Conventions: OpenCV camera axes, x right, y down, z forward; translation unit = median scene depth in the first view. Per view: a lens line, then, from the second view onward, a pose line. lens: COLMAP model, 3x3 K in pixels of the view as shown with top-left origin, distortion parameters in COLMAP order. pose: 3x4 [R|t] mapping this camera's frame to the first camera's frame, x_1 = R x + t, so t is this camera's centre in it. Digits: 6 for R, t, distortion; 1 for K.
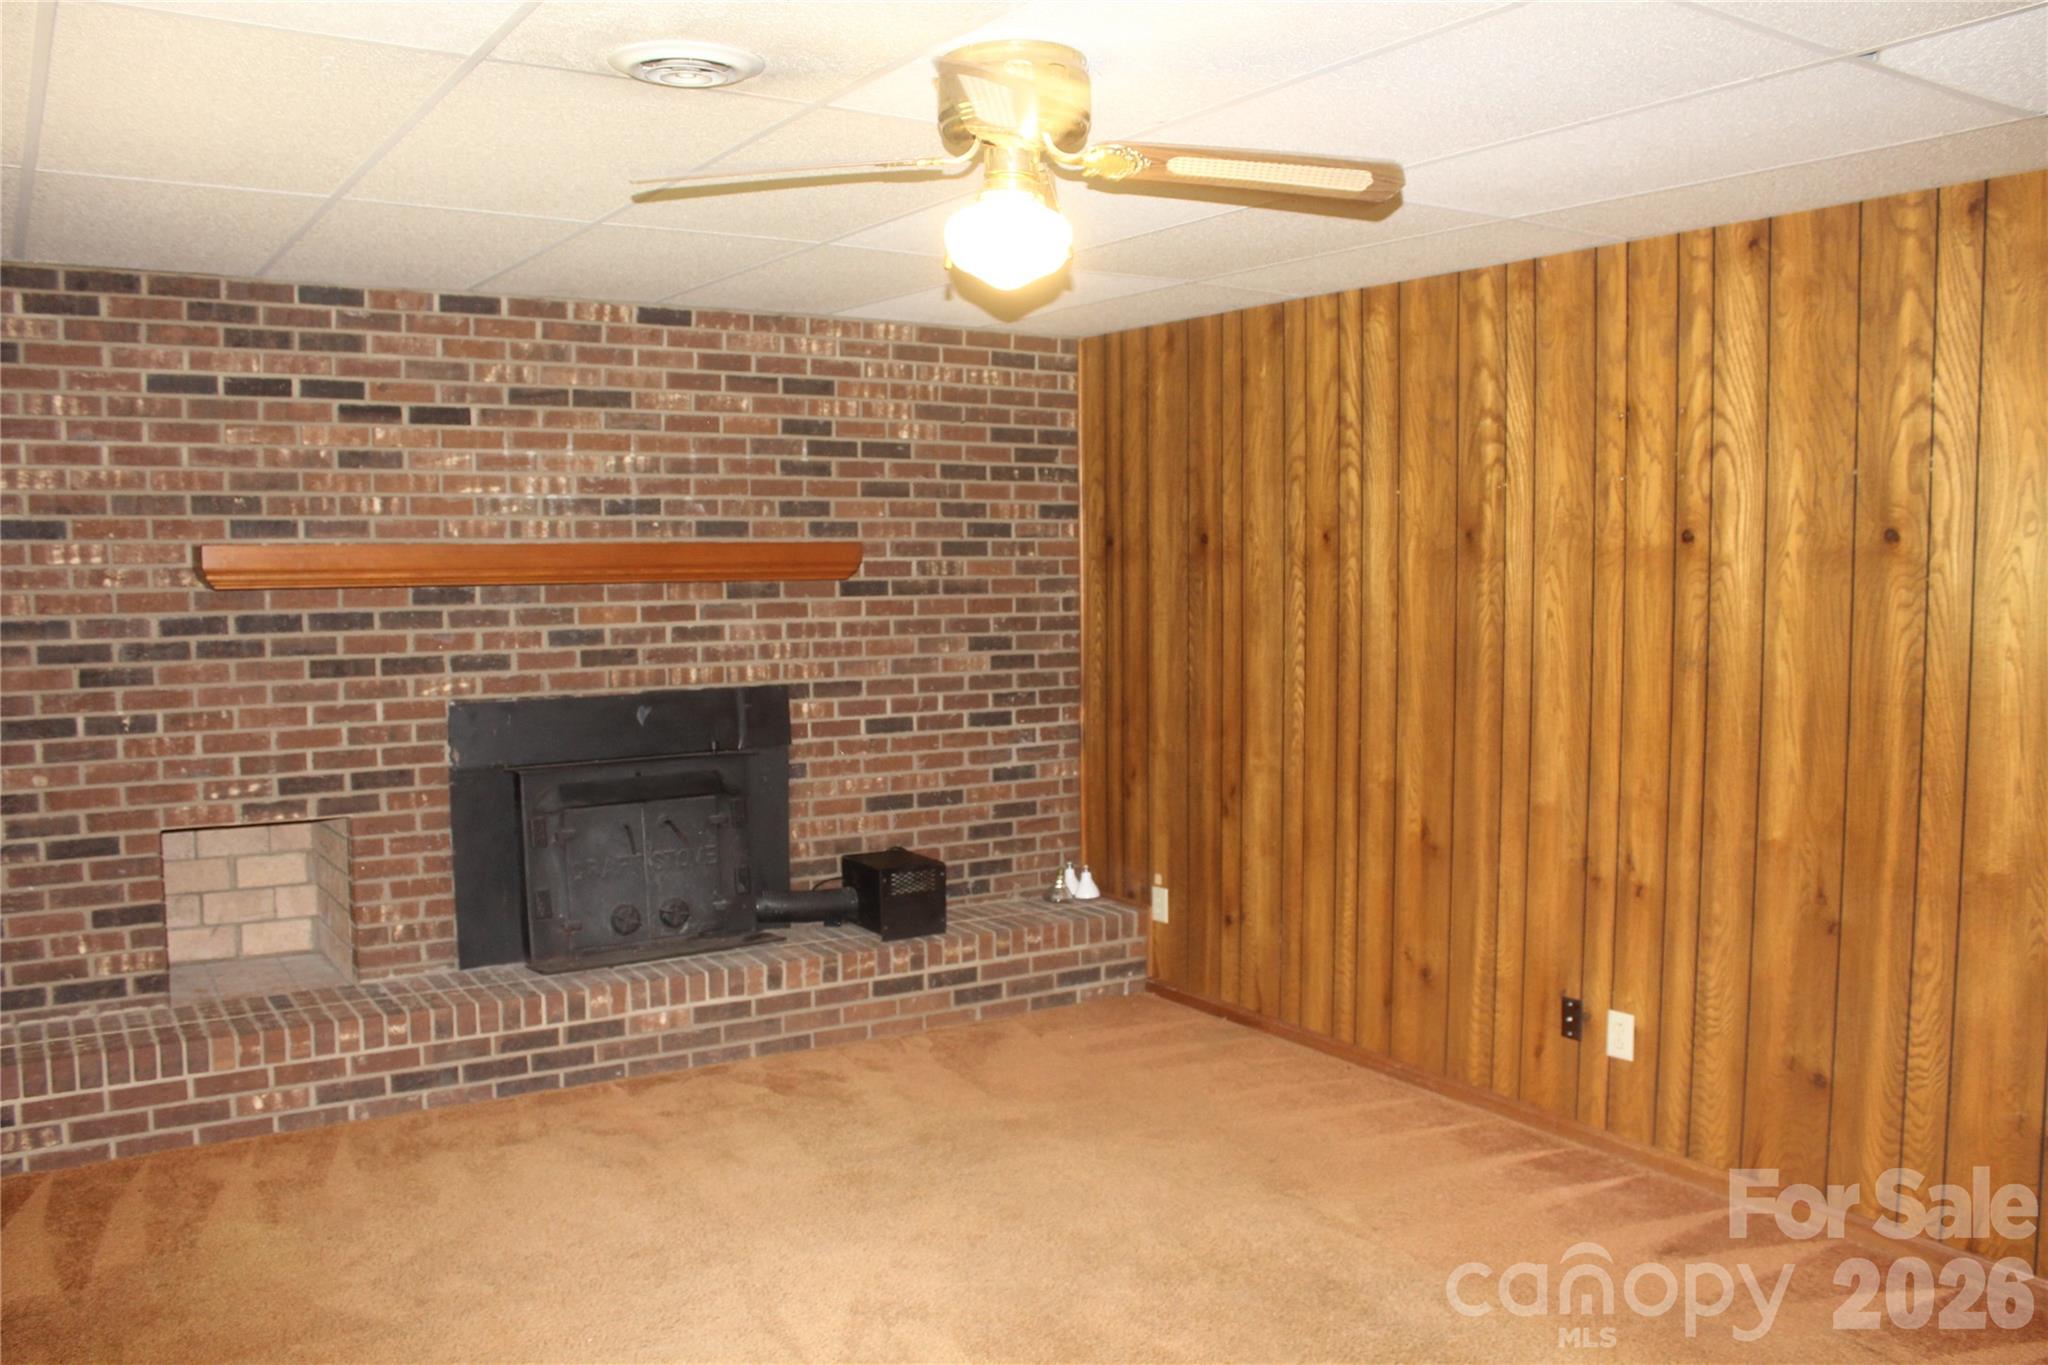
lens RADIAL K [[1698.1, 0, 1020.8], [0, 1698.1, 688.0], [0, 0, 1]] dist [-0.157576, 0.141259]
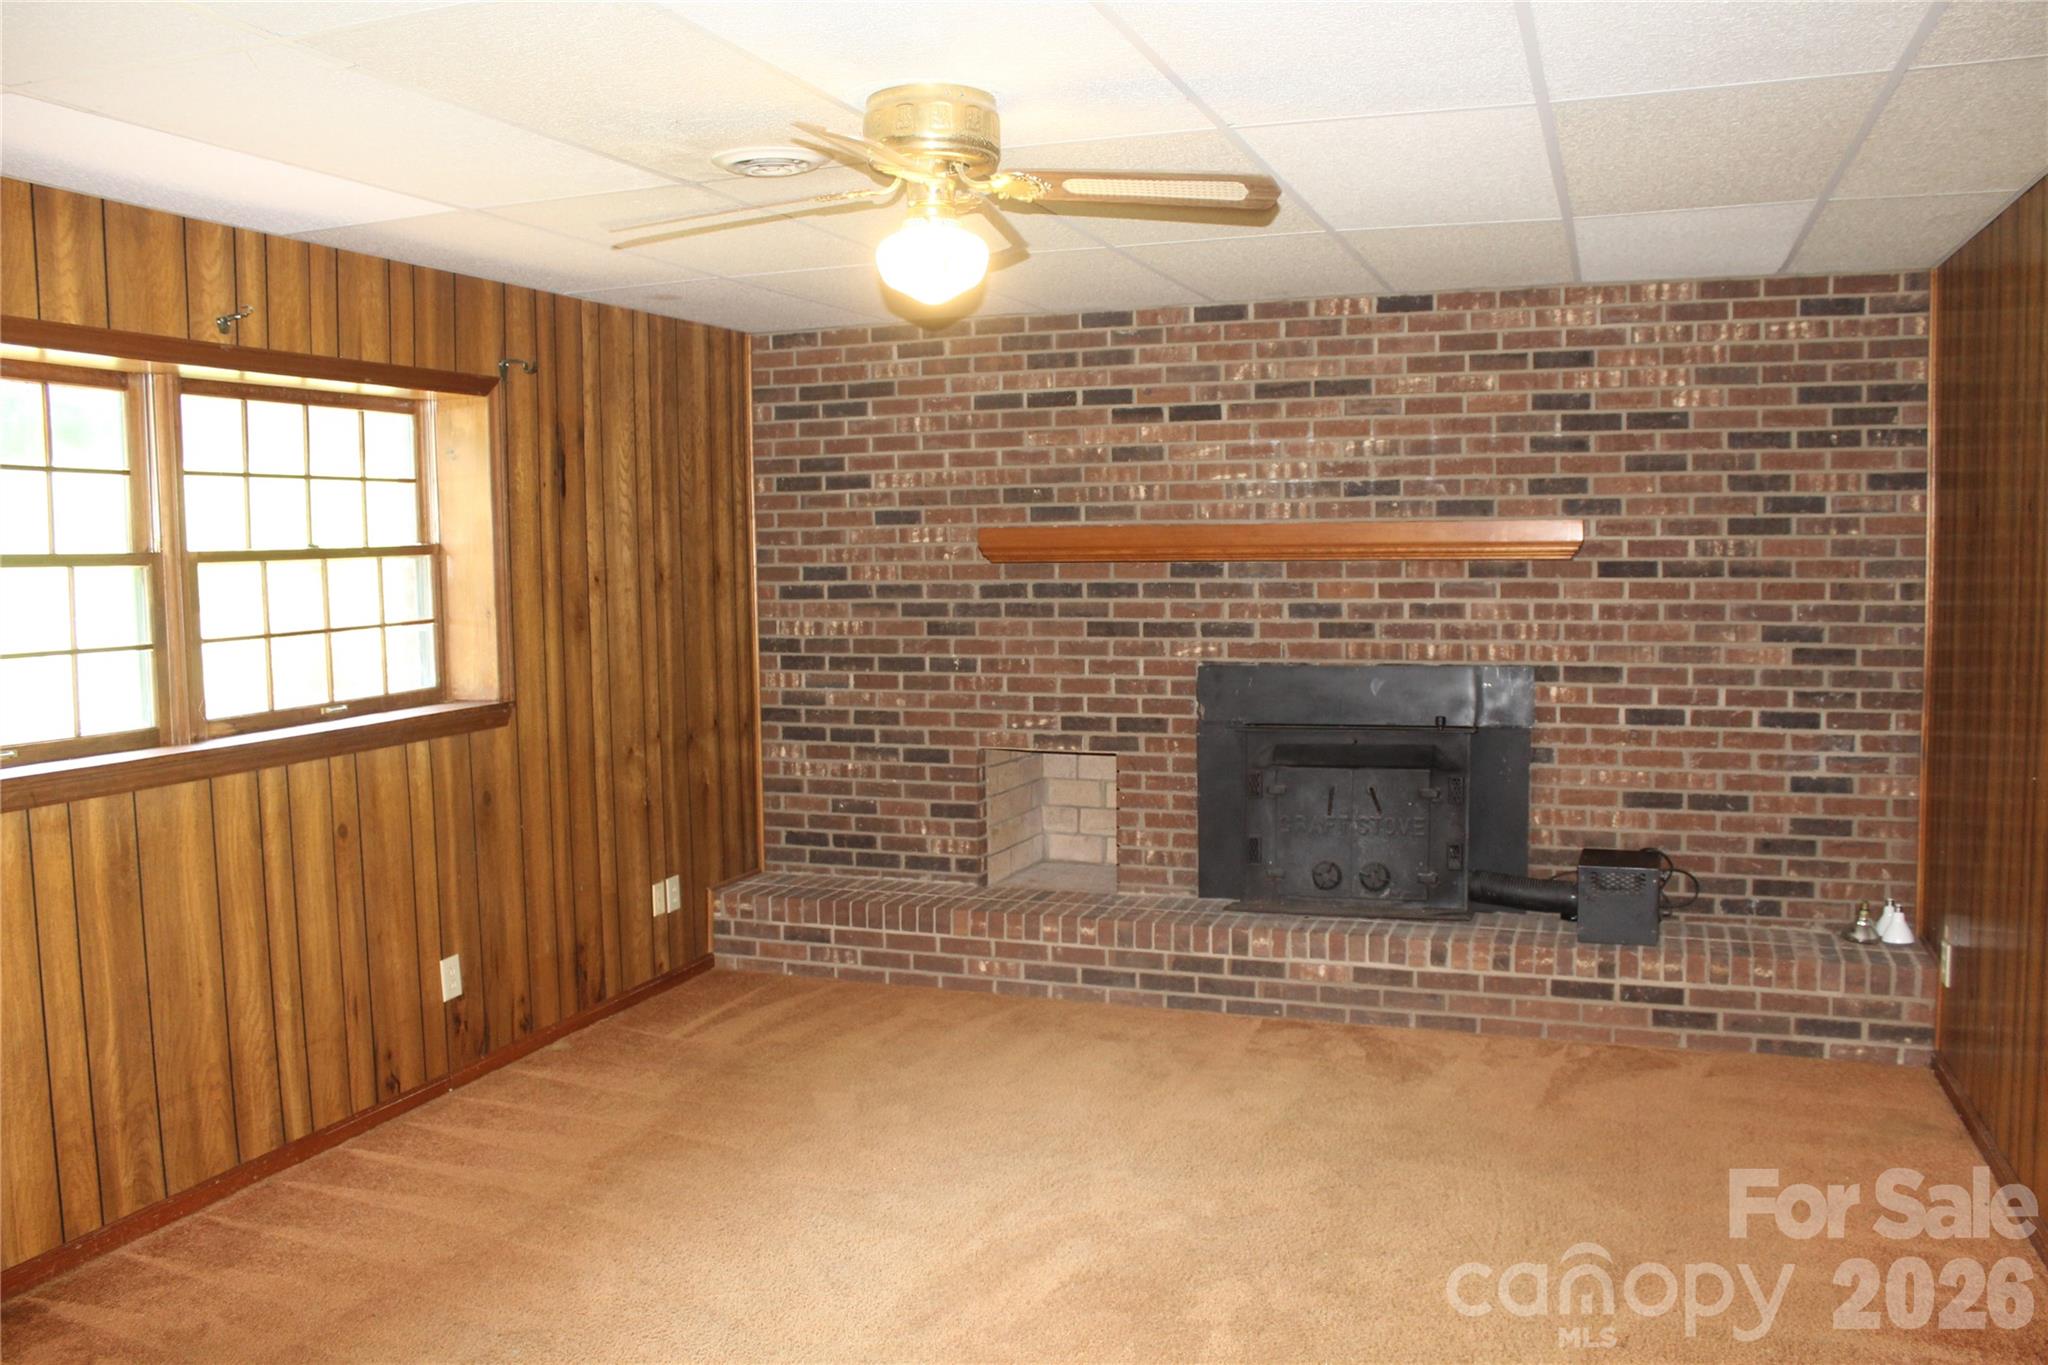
lens RADIAL K [[1698.1, 0, 1007.8], [0, 1698.1, 689.5], [0, 0, 1]] dist [-0.157576, 0.141259]
pose [[0.599140, 0.065022, -0.798000, 0.493578], [-0.050498, 0.997781, 0.043386, -0.016707], [0.799050, 0.014303, 0.601094, 0.191500]]
